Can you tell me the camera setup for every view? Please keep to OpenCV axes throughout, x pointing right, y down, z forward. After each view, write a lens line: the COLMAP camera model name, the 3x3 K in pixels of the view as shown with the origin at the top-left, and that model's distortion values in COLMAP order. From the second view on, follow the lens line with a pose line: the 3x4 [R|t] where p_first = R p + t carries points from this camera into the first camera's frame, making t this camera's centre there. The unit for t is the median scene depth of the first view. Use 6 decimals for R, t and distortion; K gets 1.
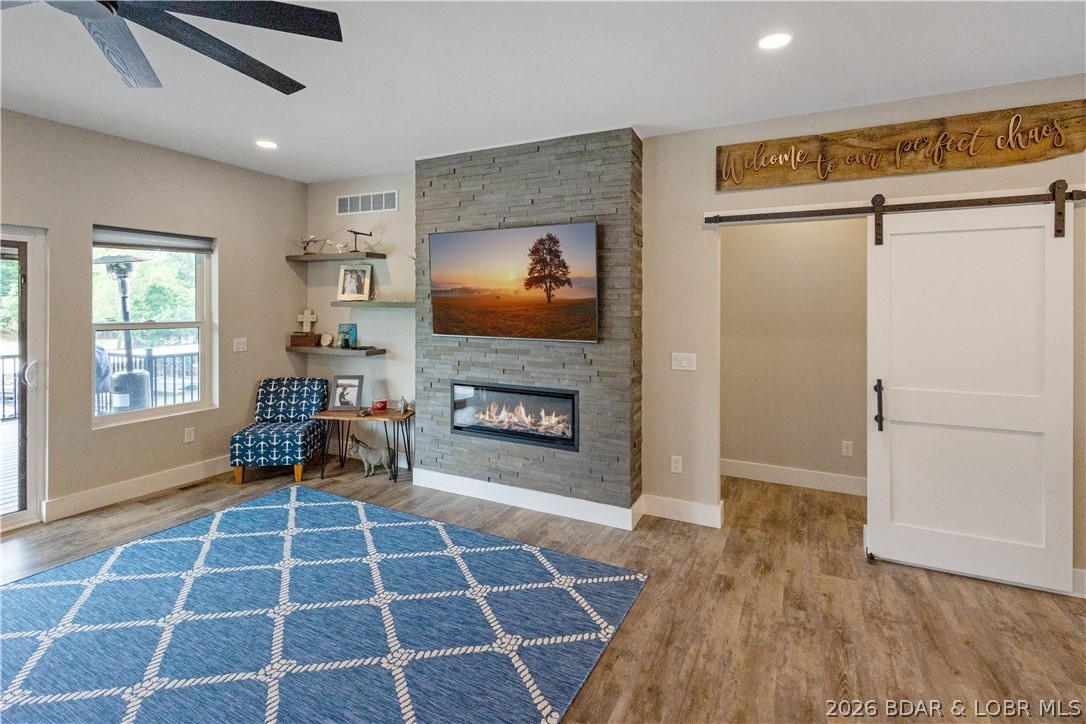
lens RADIAL K [[509.5, 0, 564.8], [0, 509.5, 302.8], [0, 0, 1]] dist [0.015434, -0.003894]
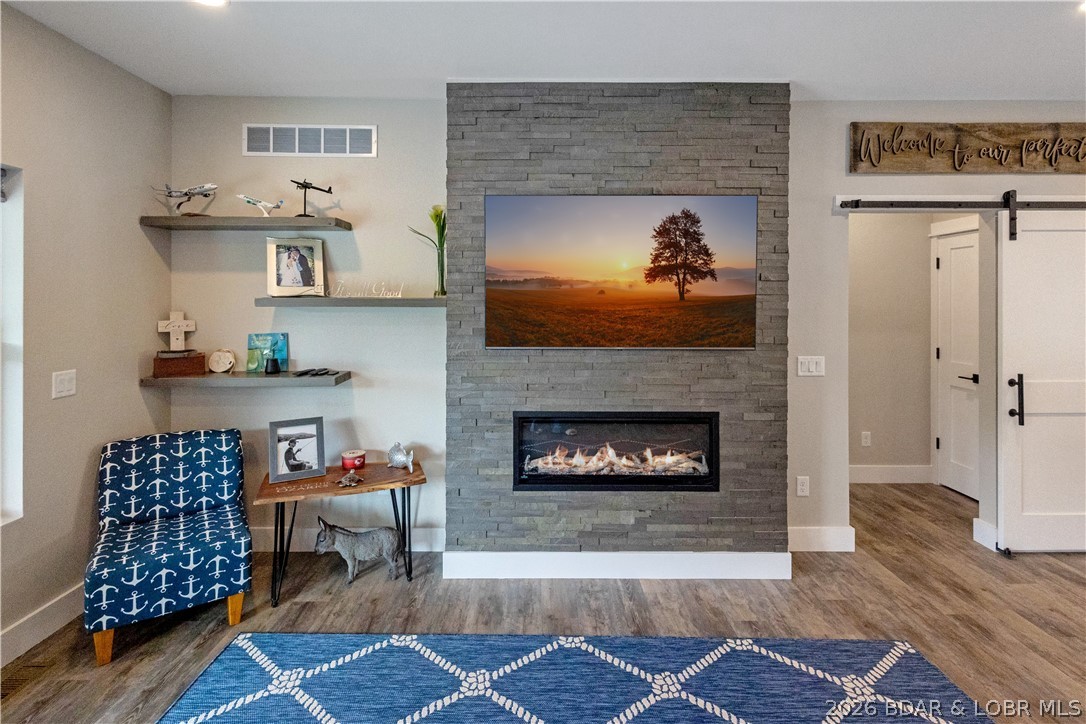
lens RADIAL K [[509.5, 0, 548.3], [0, 509.5, 293.1], [0, 0, 1]] dist [0.015434, -0.003894]
pose [[0.896308, -0.000966, 0.443431, -0.549053], [0.002149, 0.999995, -0.002166, -0.007381], [-0.443427, 0.002894, 0.896306, 0.418424]]
